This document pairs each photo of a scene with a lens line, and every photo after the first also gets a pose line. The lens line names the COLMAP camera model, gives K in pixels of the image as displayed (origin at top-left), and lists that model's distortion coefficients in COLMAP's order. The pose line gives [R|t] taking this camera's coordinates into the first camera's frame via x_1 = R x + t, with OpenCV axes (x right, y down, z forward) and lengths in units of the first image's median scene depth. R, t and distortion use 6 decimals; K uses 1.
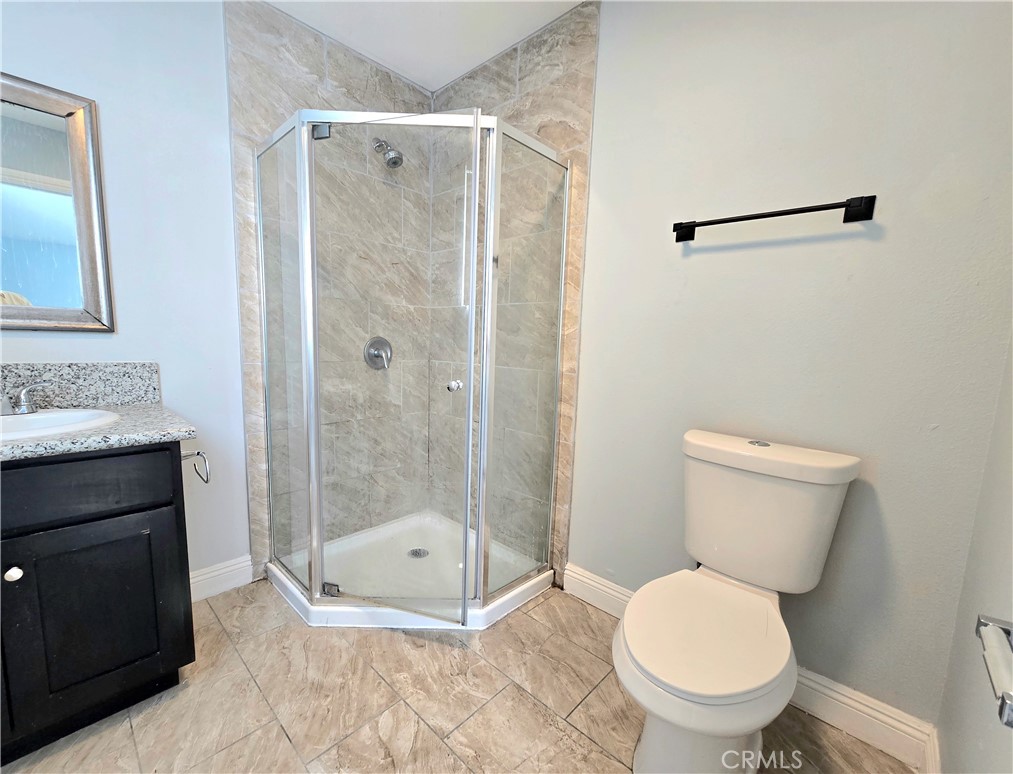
lens RADIAL K [[429.5, 0, 506.1], [0, 429.5, 395.7], [0, 0, 1]] dist [0.000882, -0.000009]
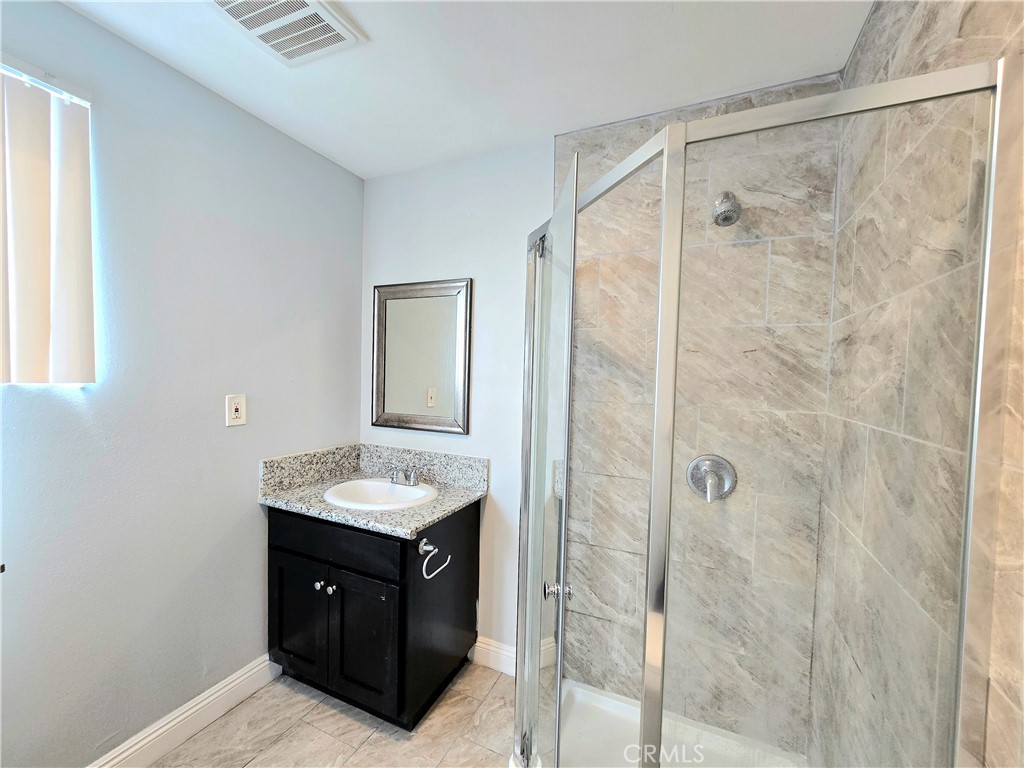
lens RADIAL K [[432.5, 0, 514.5], [0, 432.5, 383.5], [0, 0, 1]] dist [-0.002855, 0.000682]
pose [[0.298083, 0.008356, -0.954503, 0.306331], [-0.141523, 0.989297, -0.035536, -0.191539], [0.943990, 0.145677, 0.296075, 0.481525]]
